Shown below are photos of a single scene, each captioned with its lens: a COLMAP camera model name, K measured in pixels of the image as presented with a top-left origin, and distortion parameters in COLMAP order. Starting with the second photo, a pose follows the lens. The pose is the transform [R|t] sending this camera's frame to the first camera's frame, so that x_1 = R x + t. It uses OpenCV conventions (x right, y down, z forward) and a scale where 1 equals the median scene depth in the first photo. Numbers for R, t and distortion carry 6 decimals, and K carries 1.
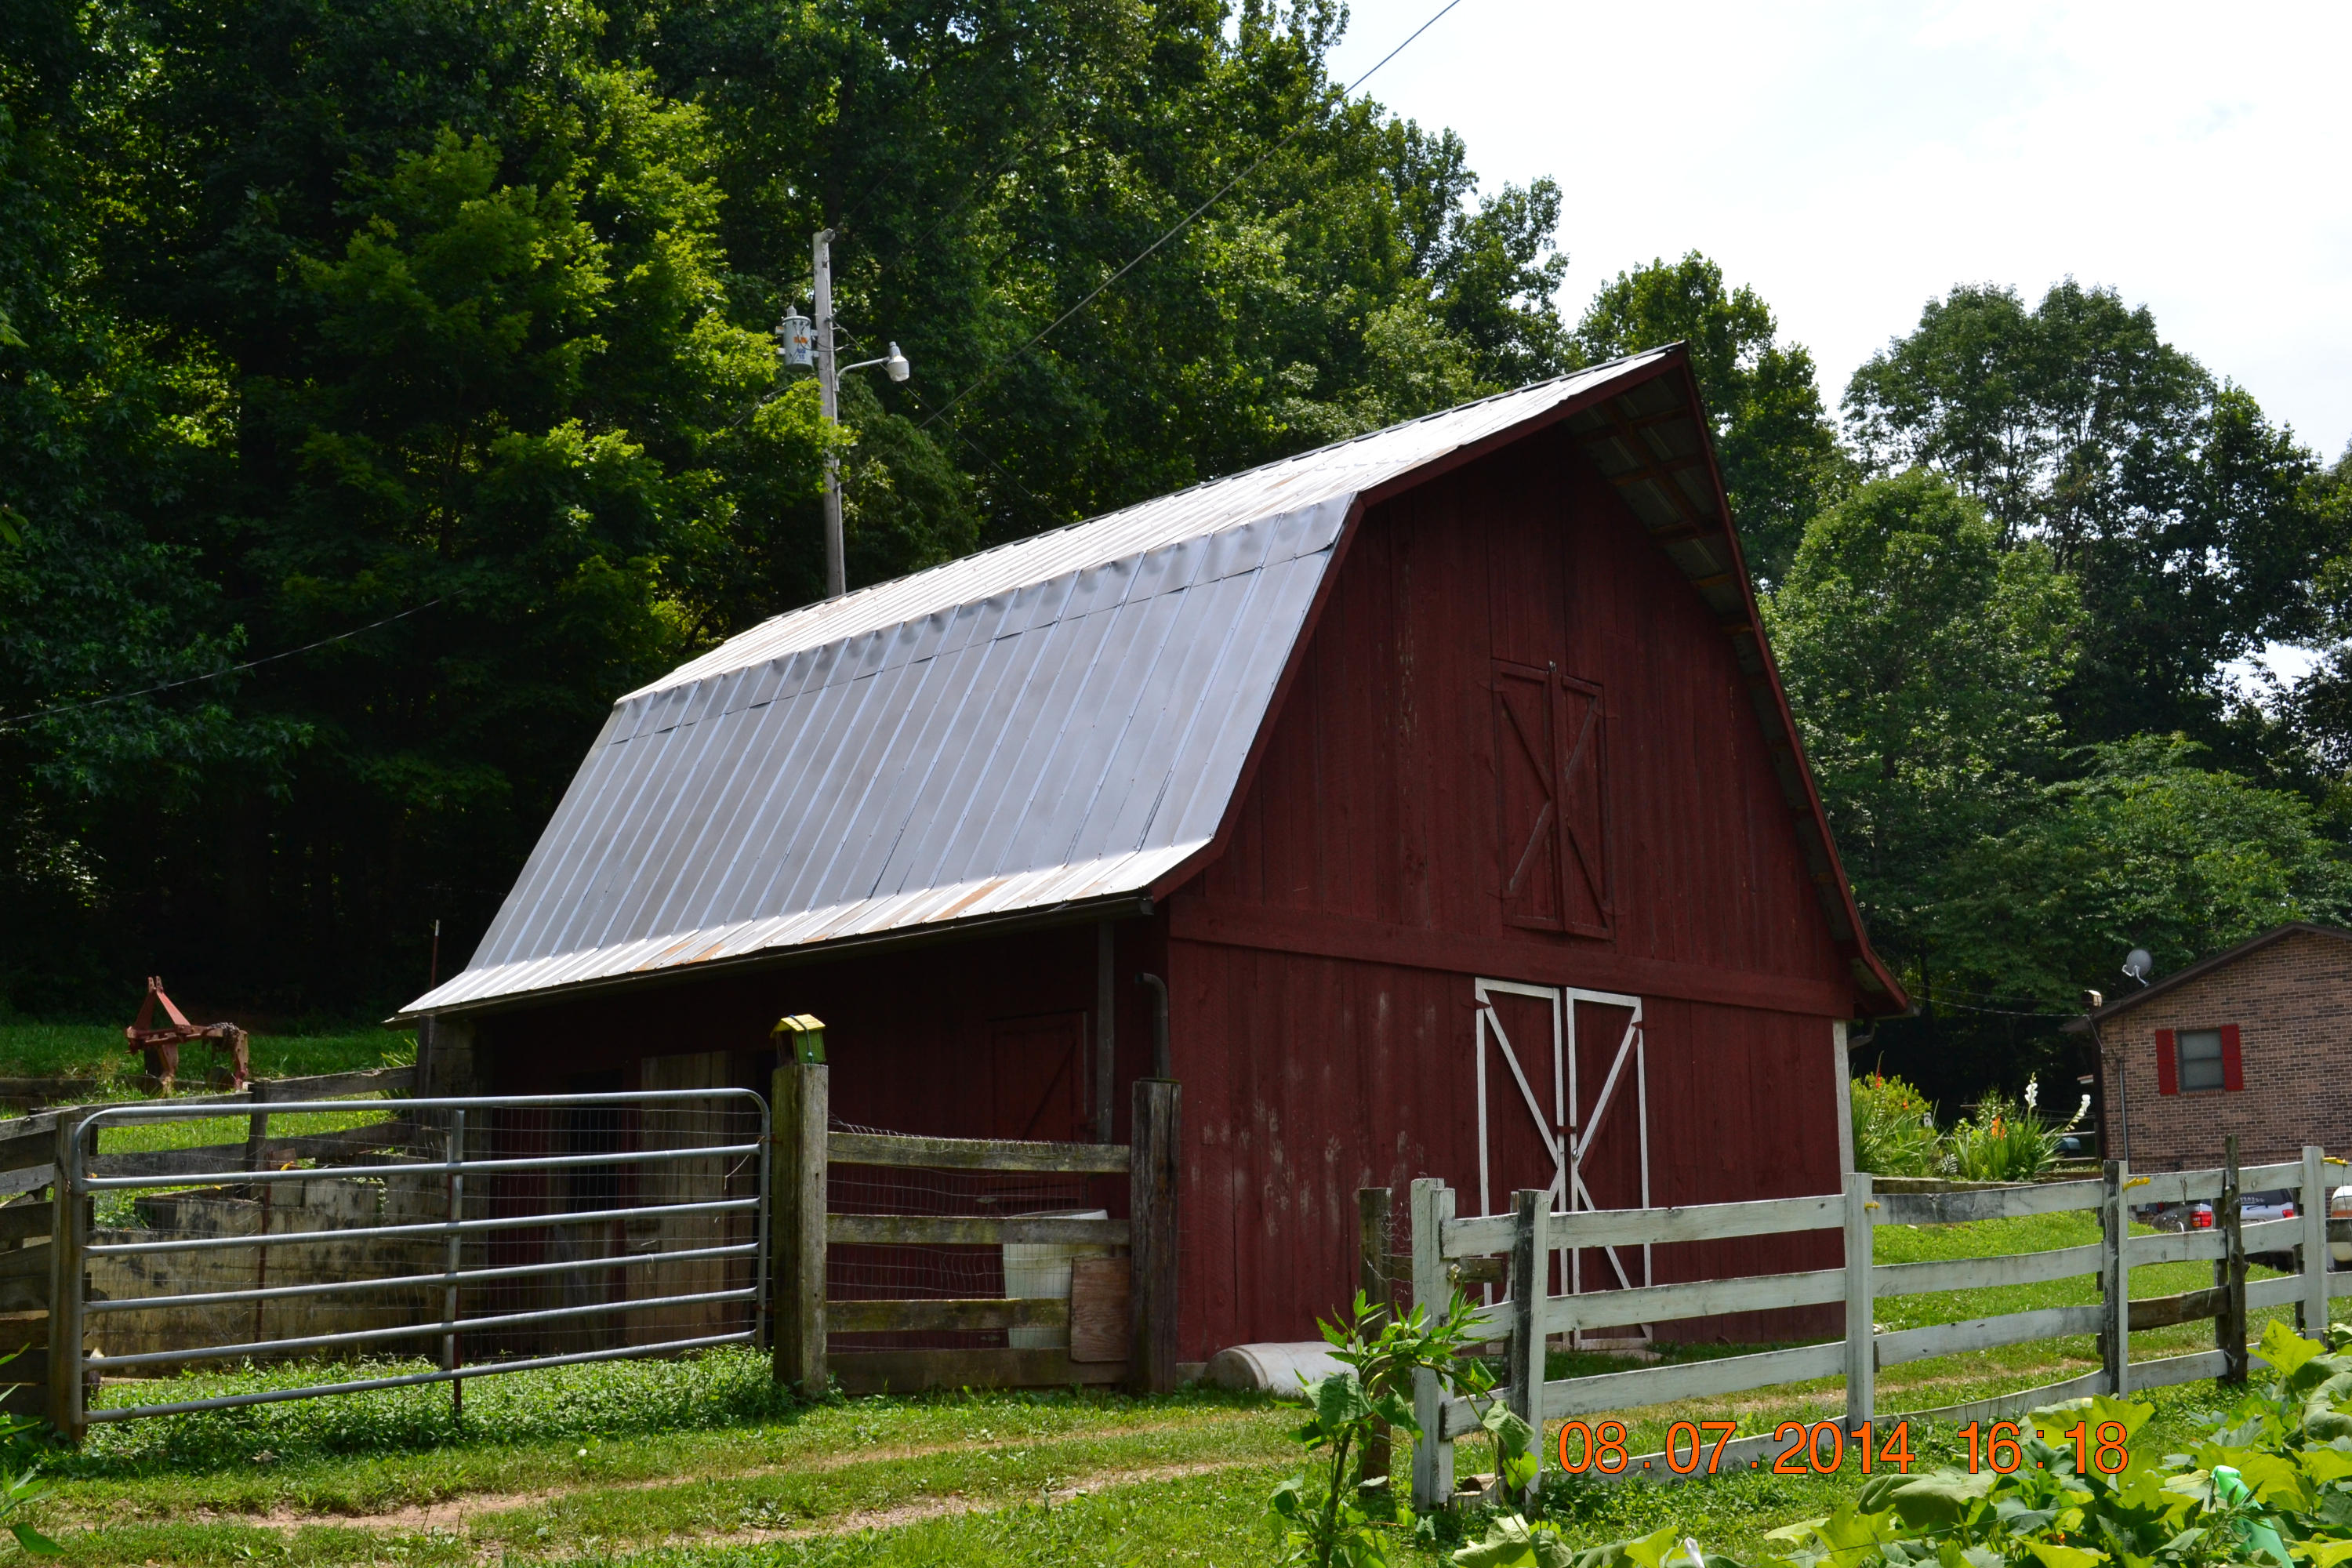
lens RADIAL K [[2710.7, 0, 1157.5], [0, 2710.7, 806.6], [0, 0, 1]] dist [-0.048036, 0.000000]
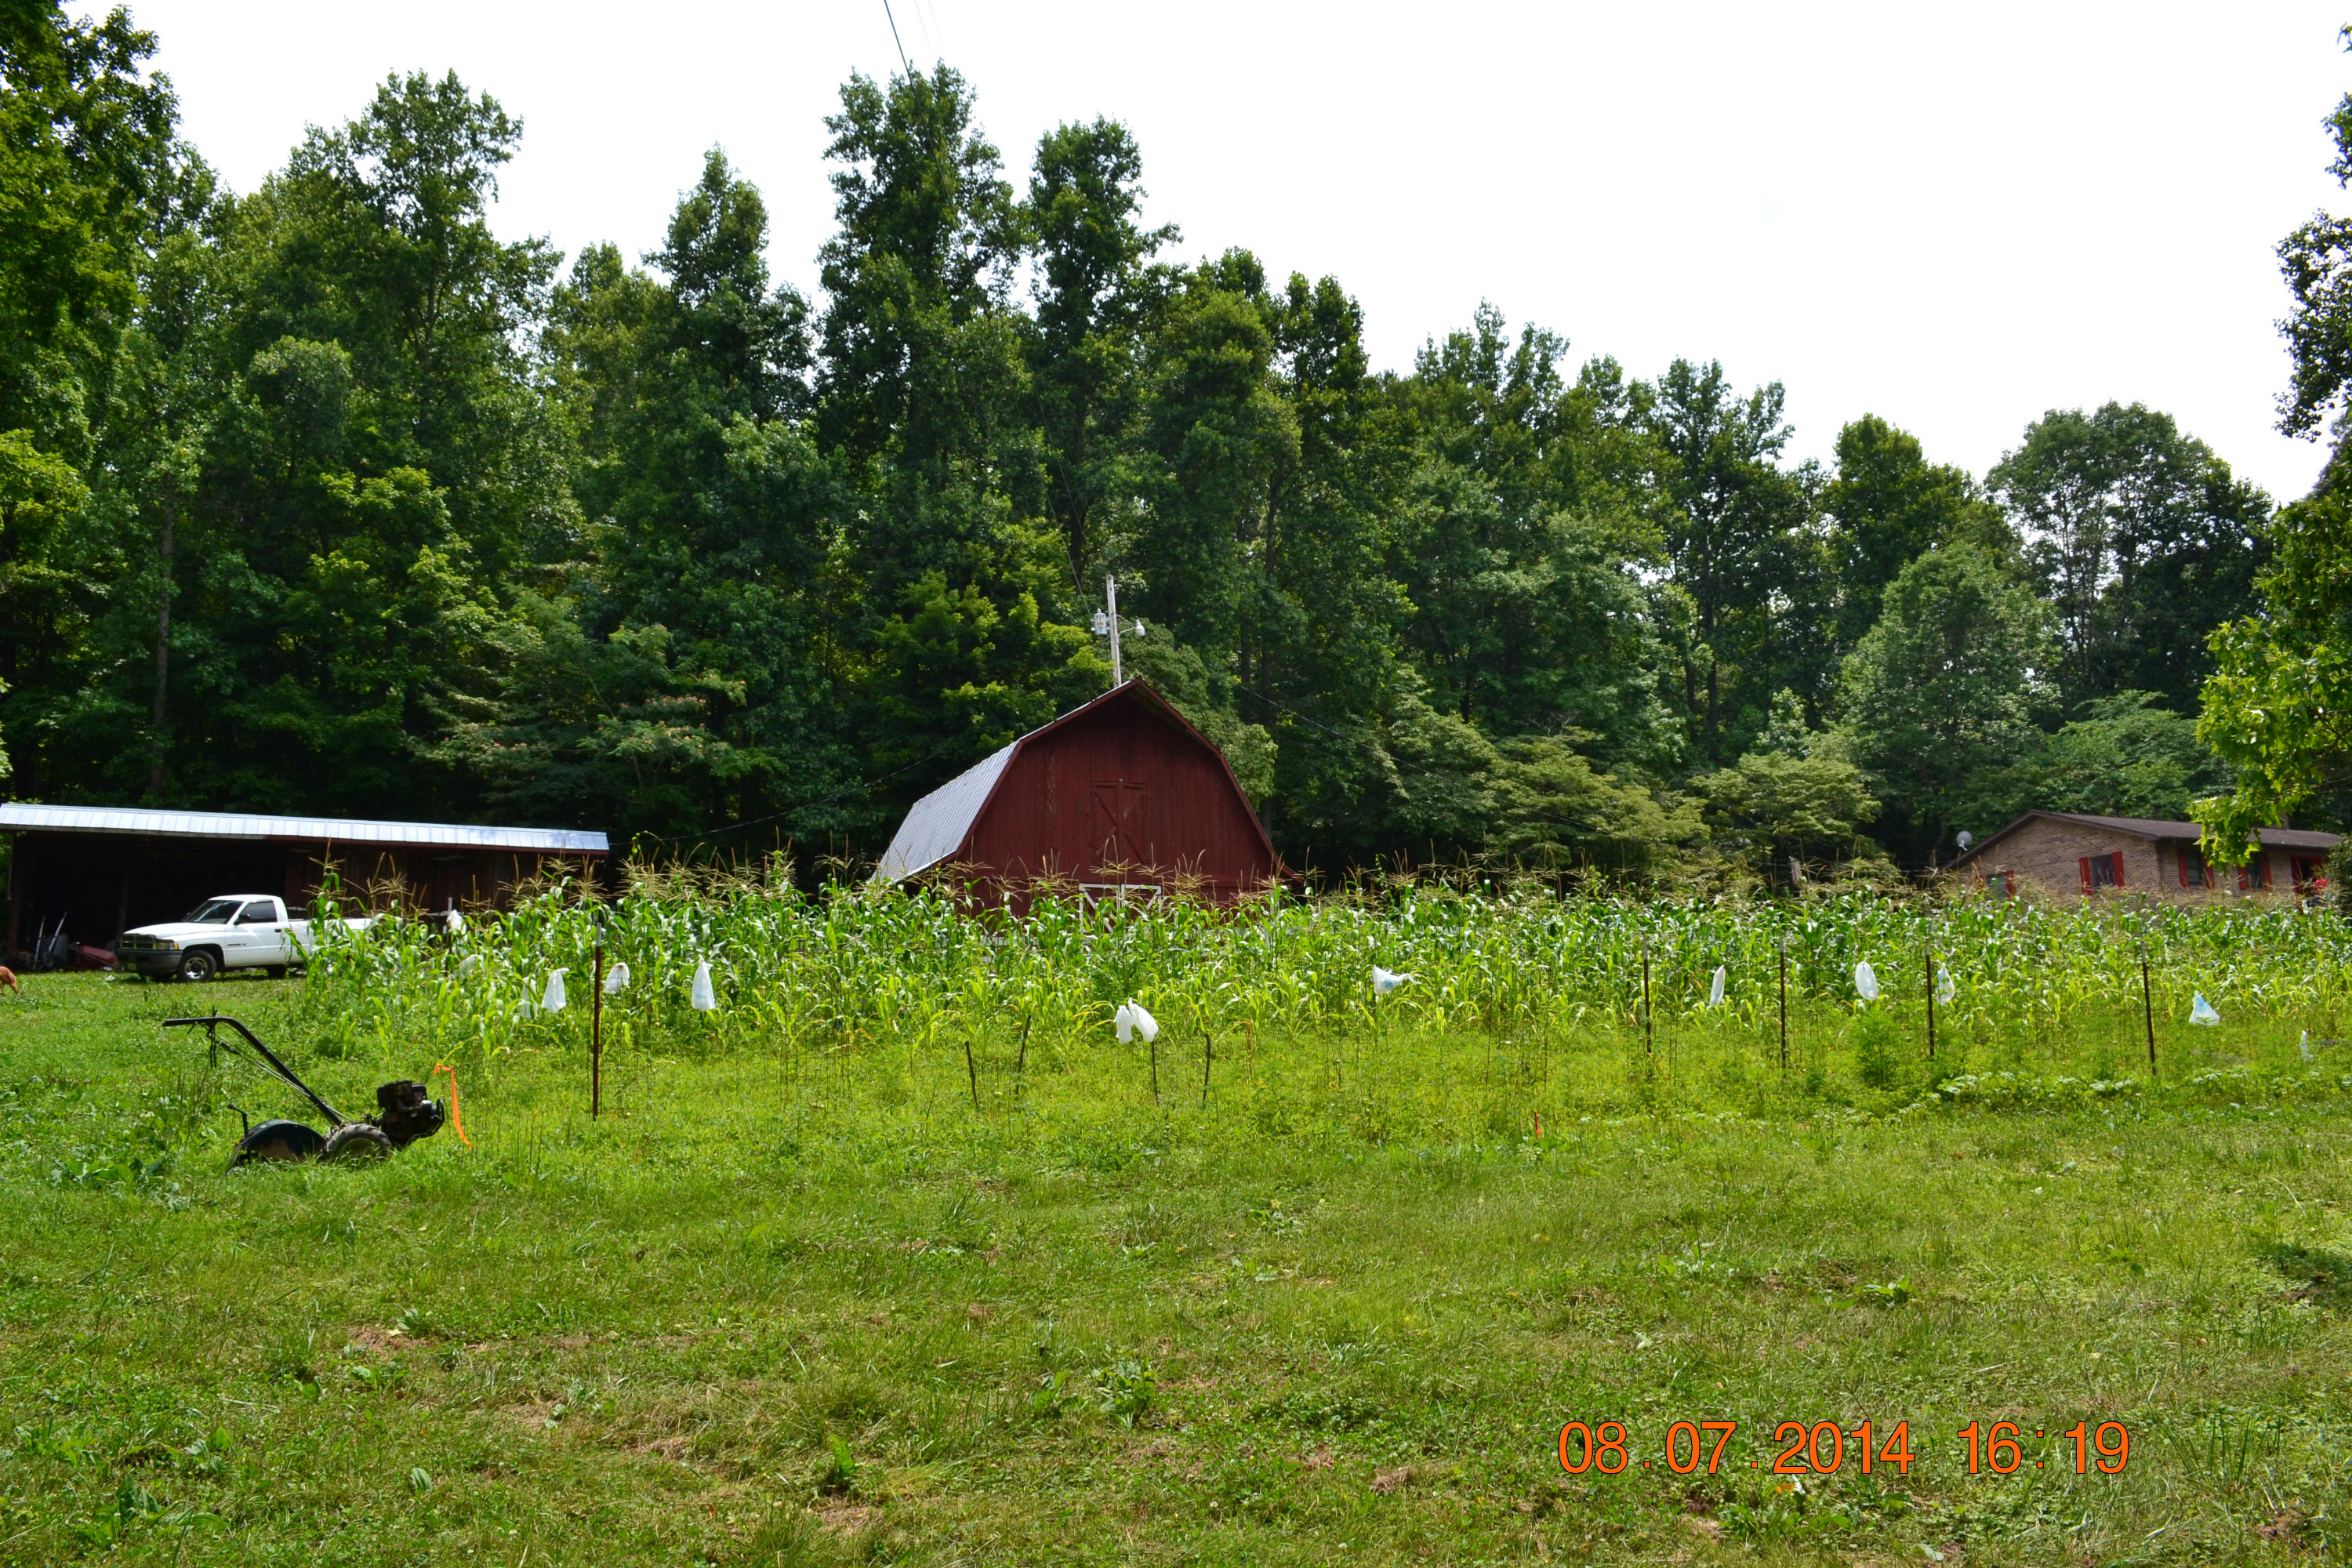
lens RADIAL K [[1874.0, 0, 1172.1], [0, 1874.0, 793.1], [0, 0, 1]] dist [-0.084808, 0.012454]
pose [[0.922034, -0.071539, -0.380442, 0.259460], [0.076816, 0.997044, -0.001315, -0.007718], [0.379412, -0.028012, 0.924804, -0.241852]]
